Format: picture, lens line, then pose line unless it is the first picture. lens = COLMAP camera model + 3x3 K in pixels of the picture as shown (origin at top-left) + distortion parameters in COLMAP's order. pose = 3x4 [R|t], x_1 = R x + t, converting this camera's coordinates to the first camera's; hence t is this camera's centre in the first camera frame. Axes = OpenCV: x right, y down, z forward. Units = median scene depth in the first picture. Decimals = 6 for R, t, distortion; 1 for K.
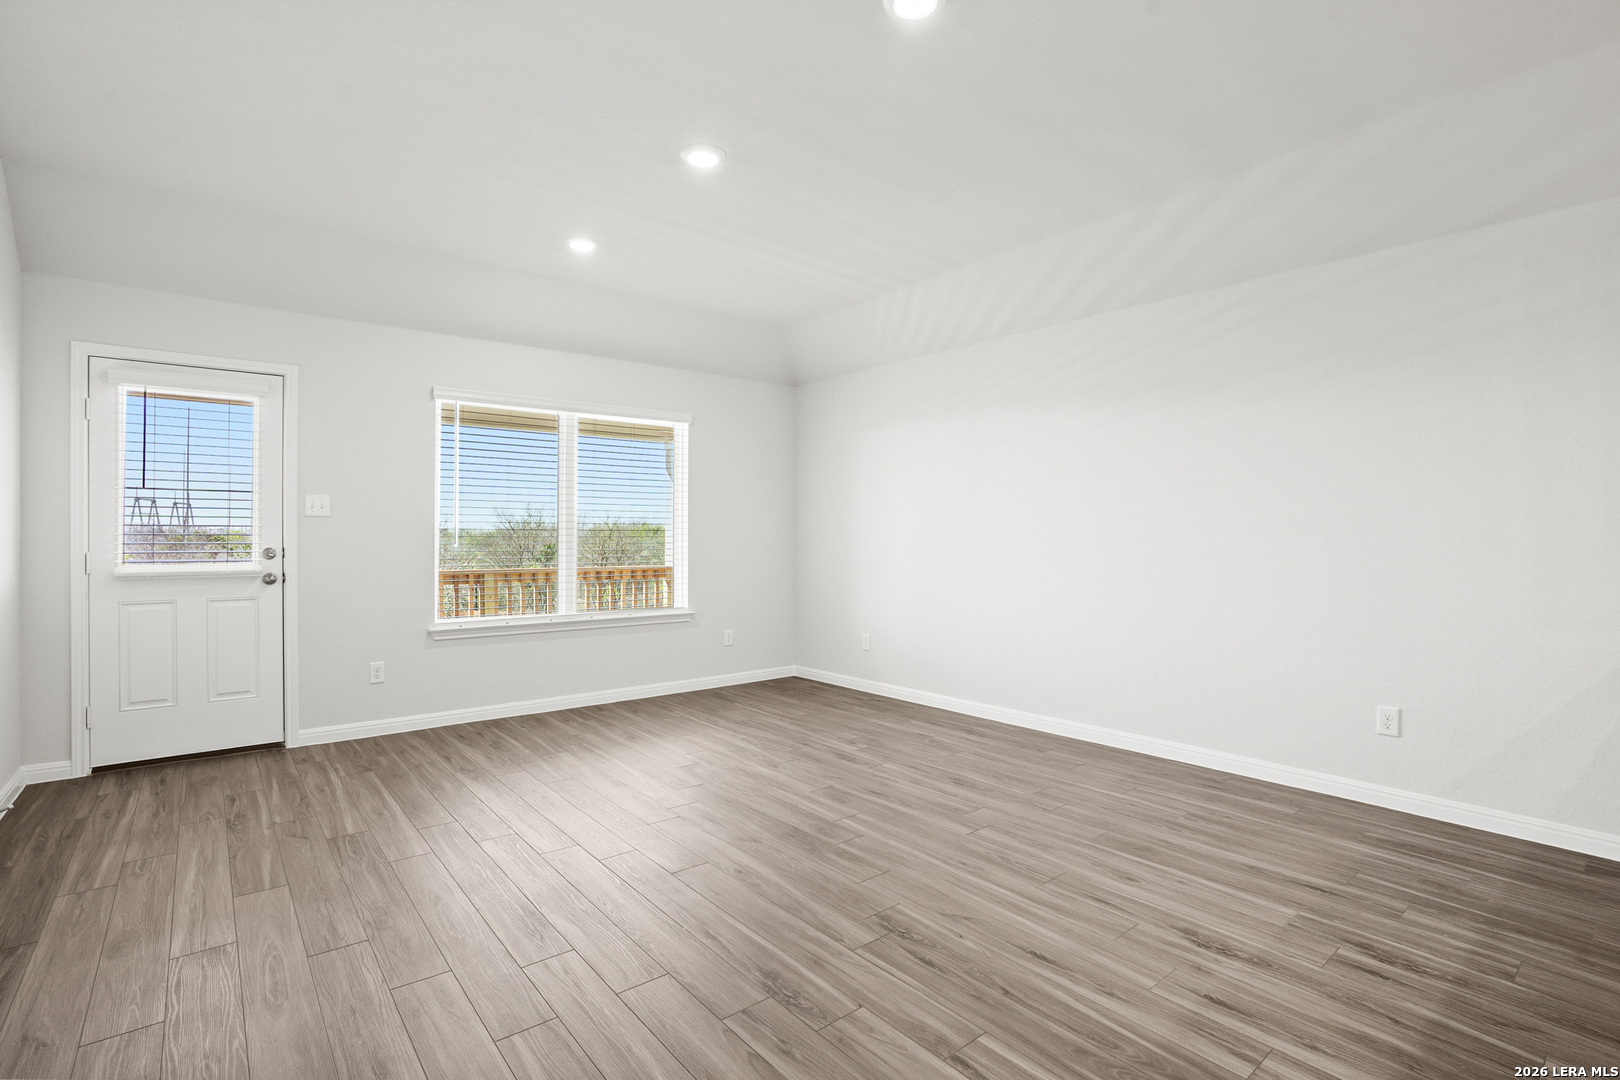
lens RADIAL K [[768.4, 0, 806.3], [0, 768.4, 530.5], [0, 0, 1]] dist [-0.052015, 0.017837]
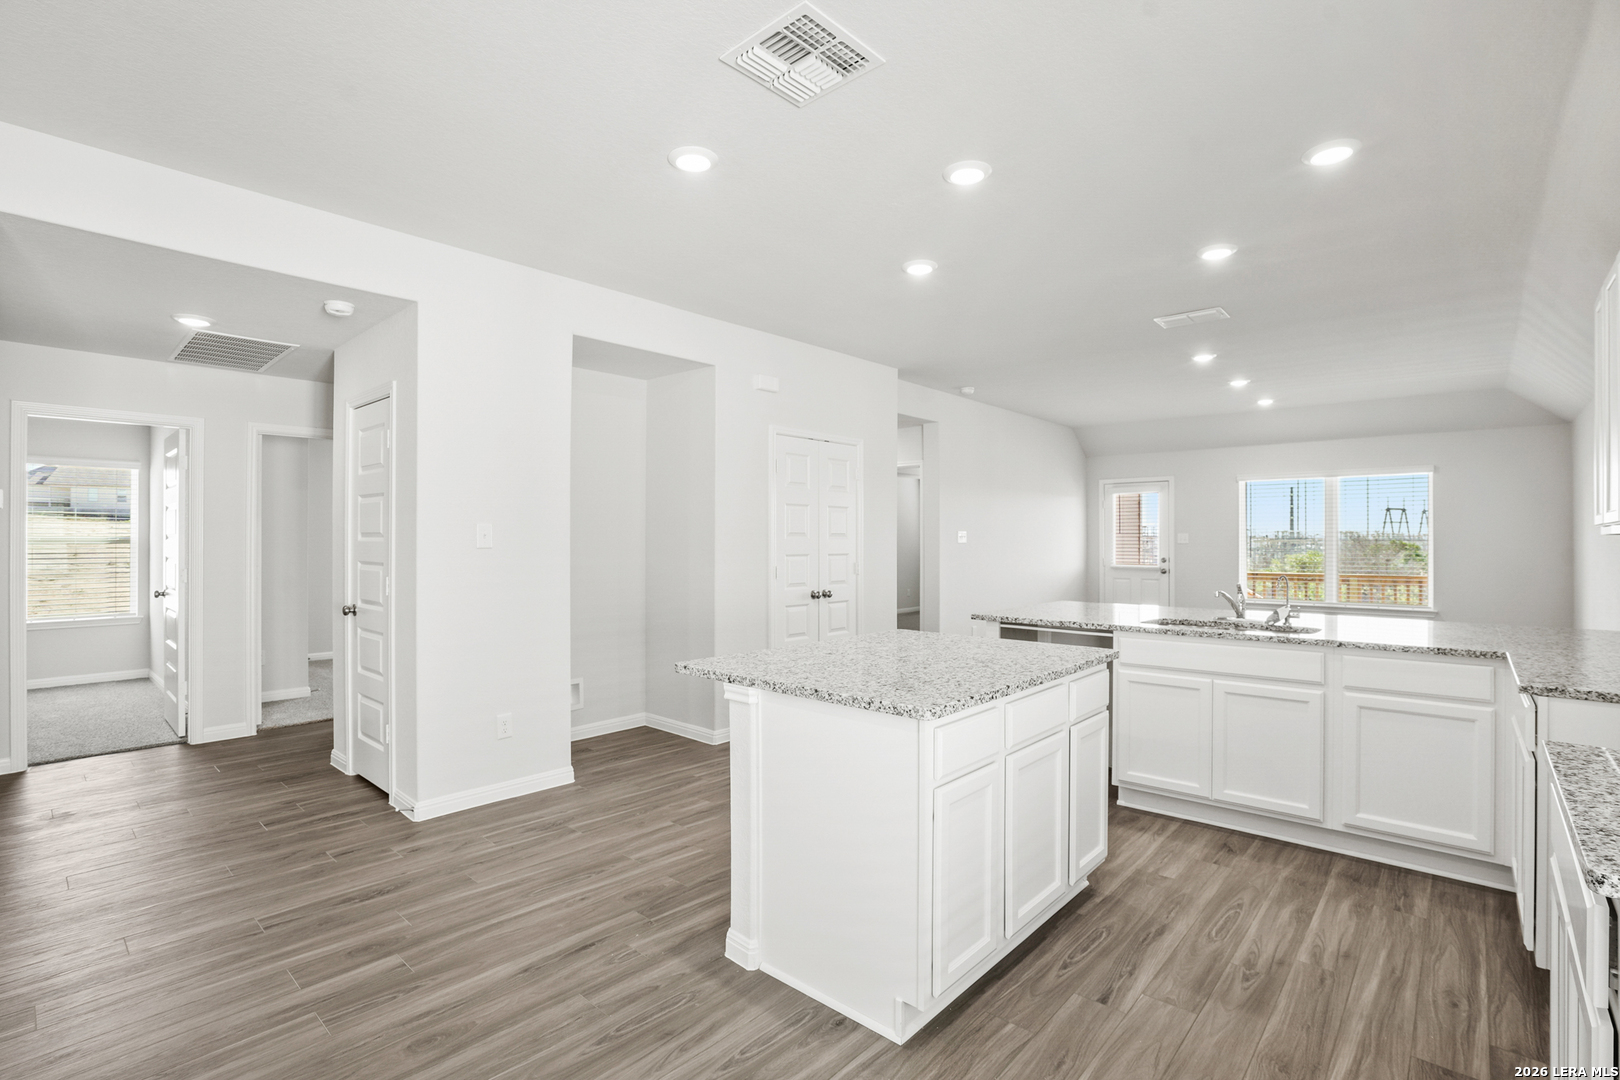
lens RADIAL K [[754.2, 0, 804.9], [0, 754.2, 535.0], [0, 0, 1]] dist [-0.062343, 0.024578]
pose [[0.161126, -0.007836, -0.986903, 2.015168], [0.003202, 0.999967, -0.007417, -0.048454], [0.986929, -0.001965, 0.161146, -0.647757]]
